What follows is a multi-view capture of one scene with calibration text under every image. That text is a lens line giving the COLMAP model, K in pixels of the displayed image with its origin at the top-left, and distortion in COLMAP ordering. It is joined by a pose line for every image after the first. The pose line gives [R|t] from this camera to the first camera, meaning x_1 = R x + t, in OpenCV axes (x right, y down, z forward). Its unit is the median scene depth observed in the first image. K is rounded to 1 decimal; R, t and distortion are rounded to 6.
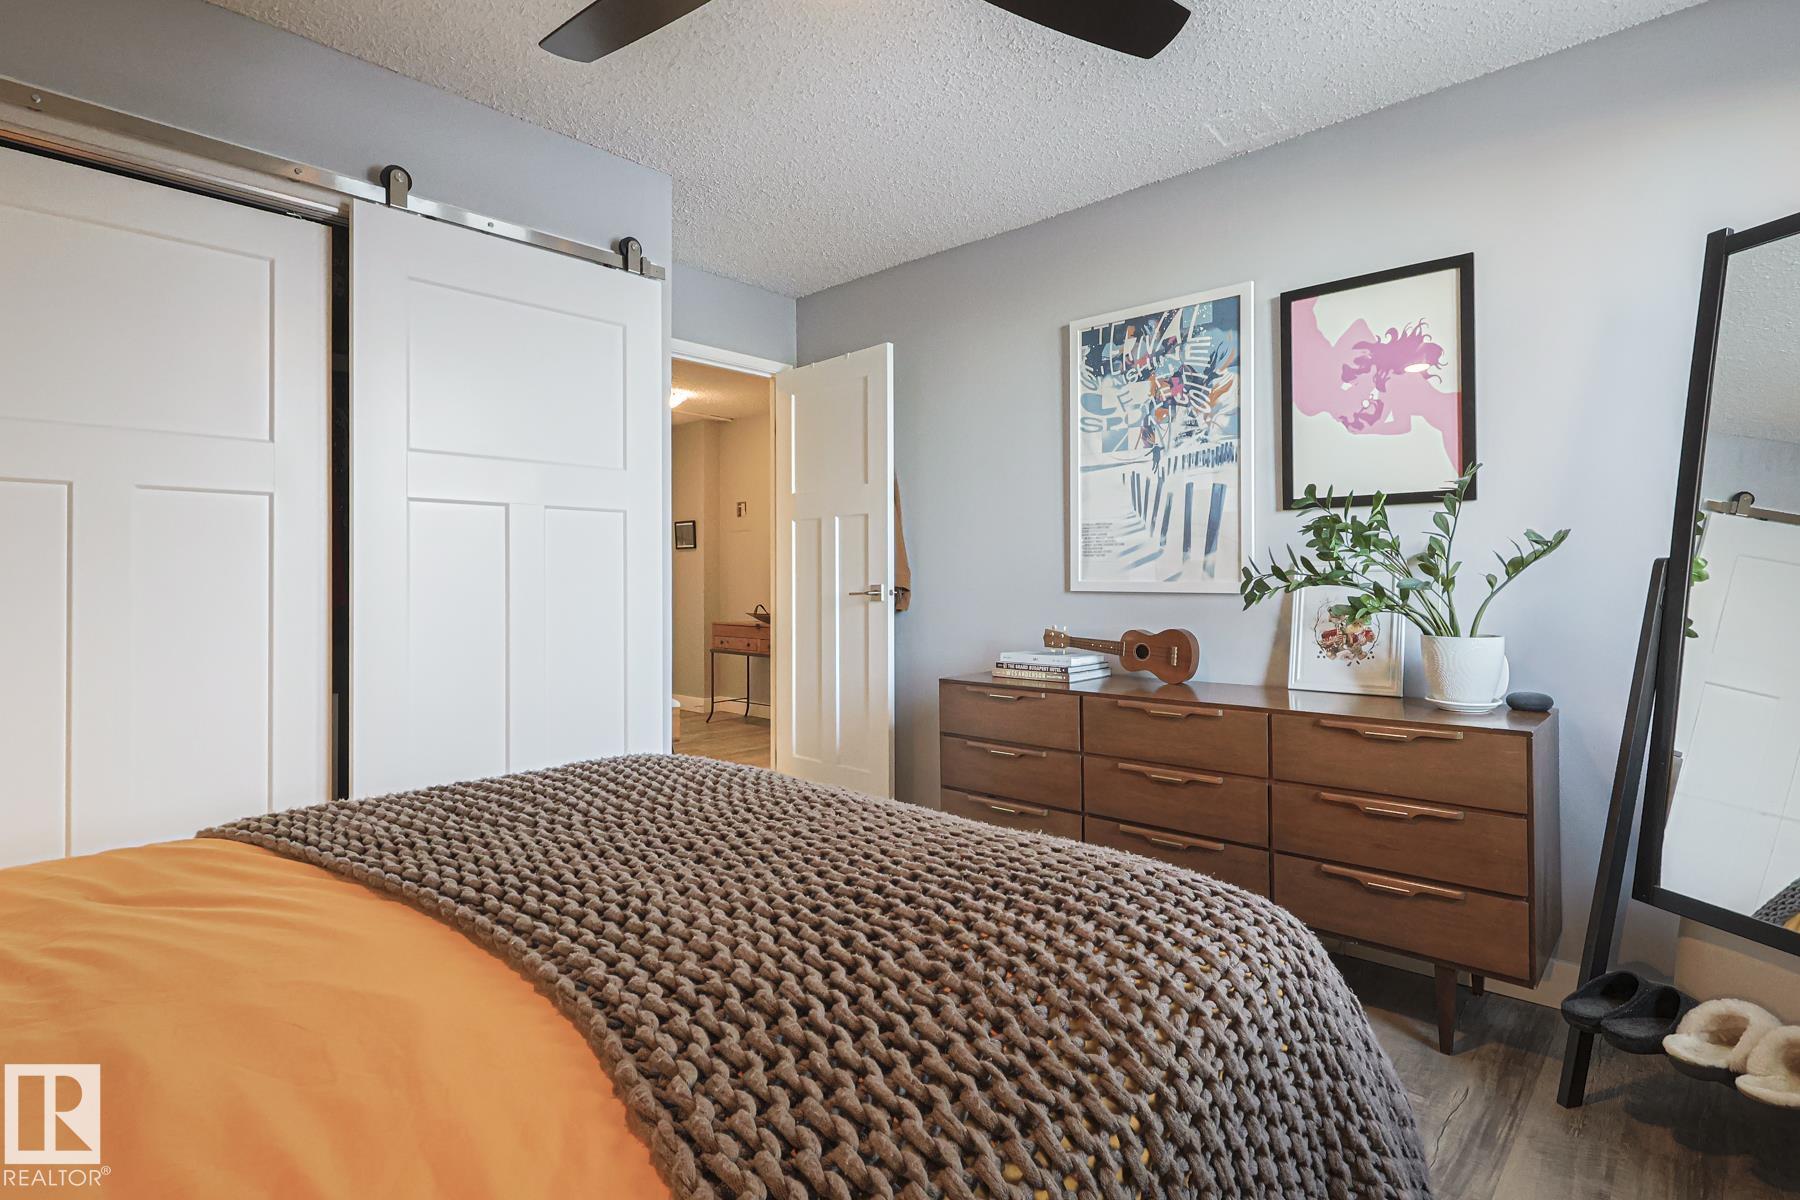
lens RADIAL K [[883.1, 0, 938.1], [0, 883.1, 567.1], [0, 0, 1]] dist [-0.002746, 0.002543]
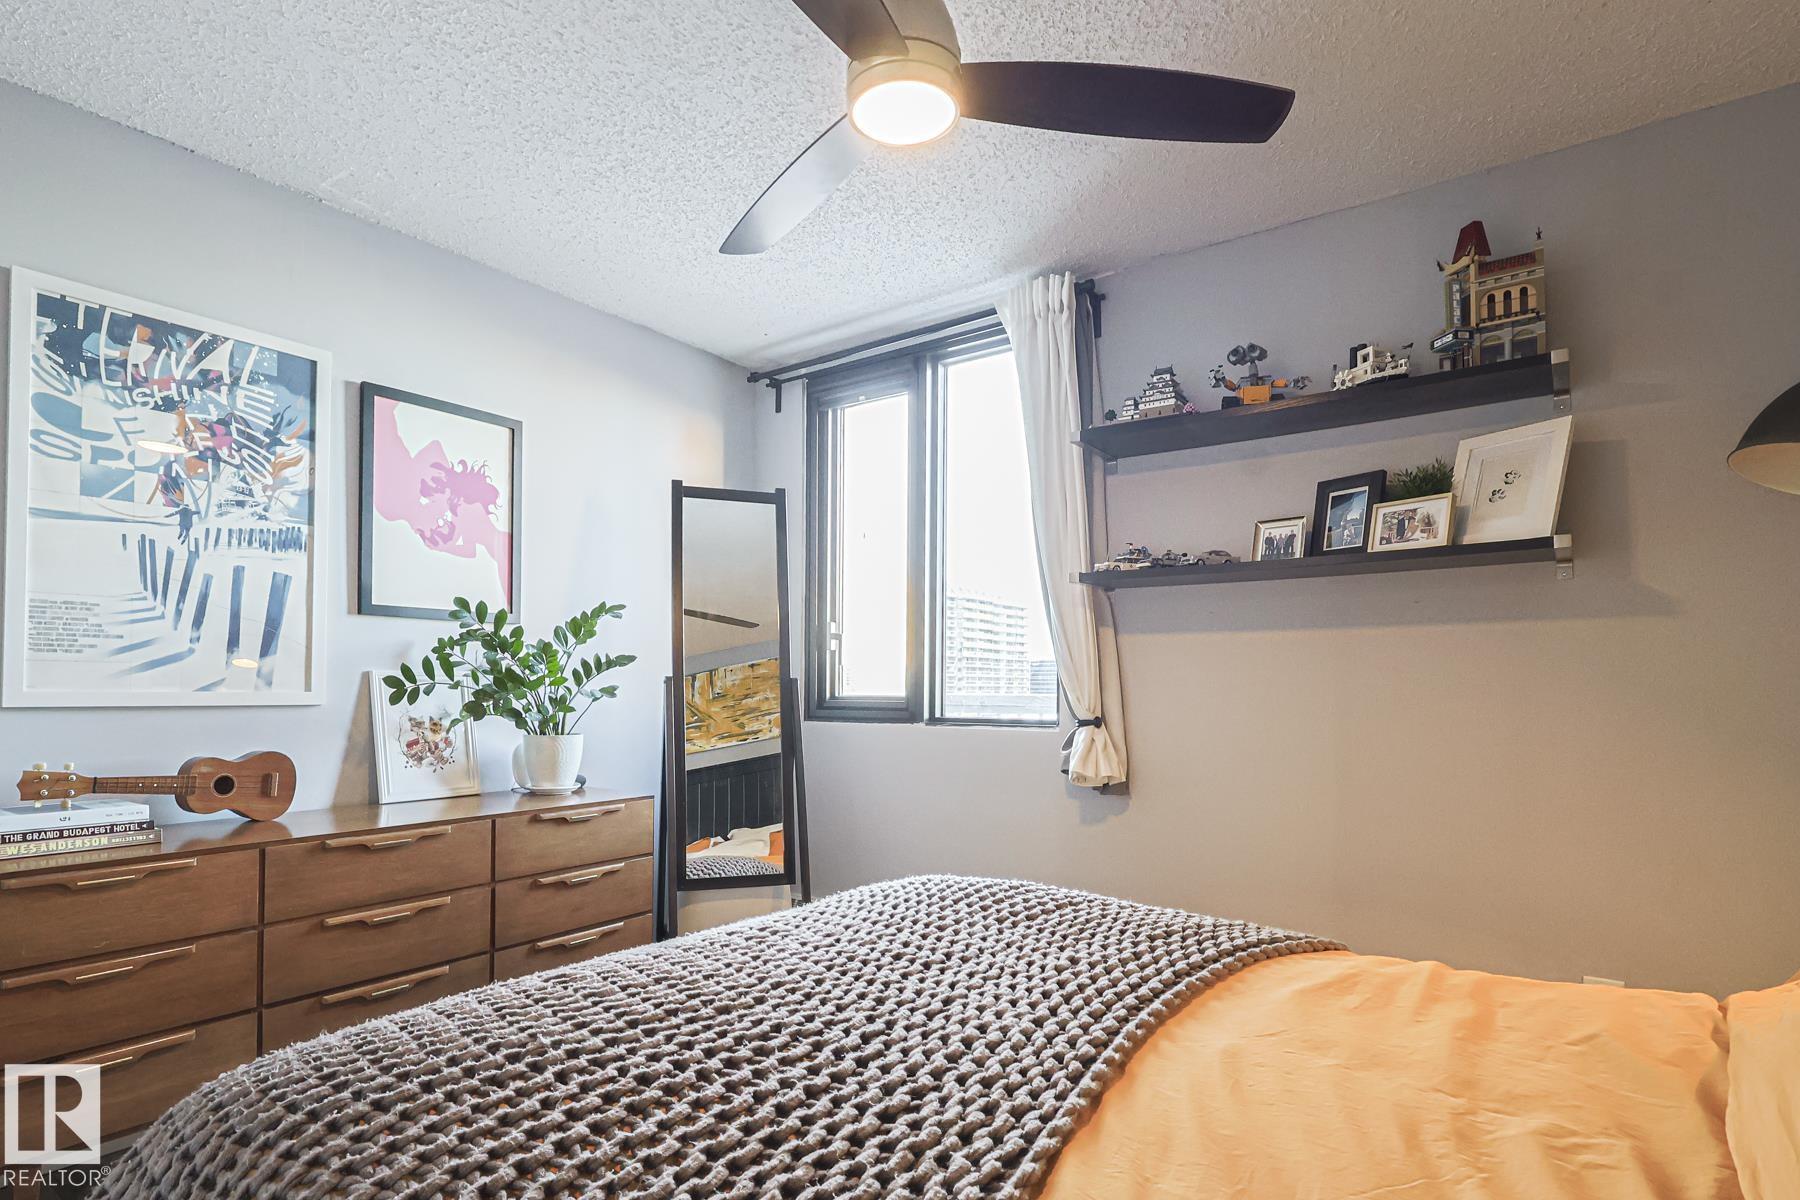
lens RADIAL K [[883.1, 0, 934.4], [0, 883.1, 664.8], [0, 0, 1]] dist [-0.002746, 0.002543]
pose [[-0.093848, 0.027868, 0.995196, -0.558257], [-0.016200, 0.999433, -0.029514, 0.005844], [-0.995455, -0.018892, -0.093343, 0.459605]]
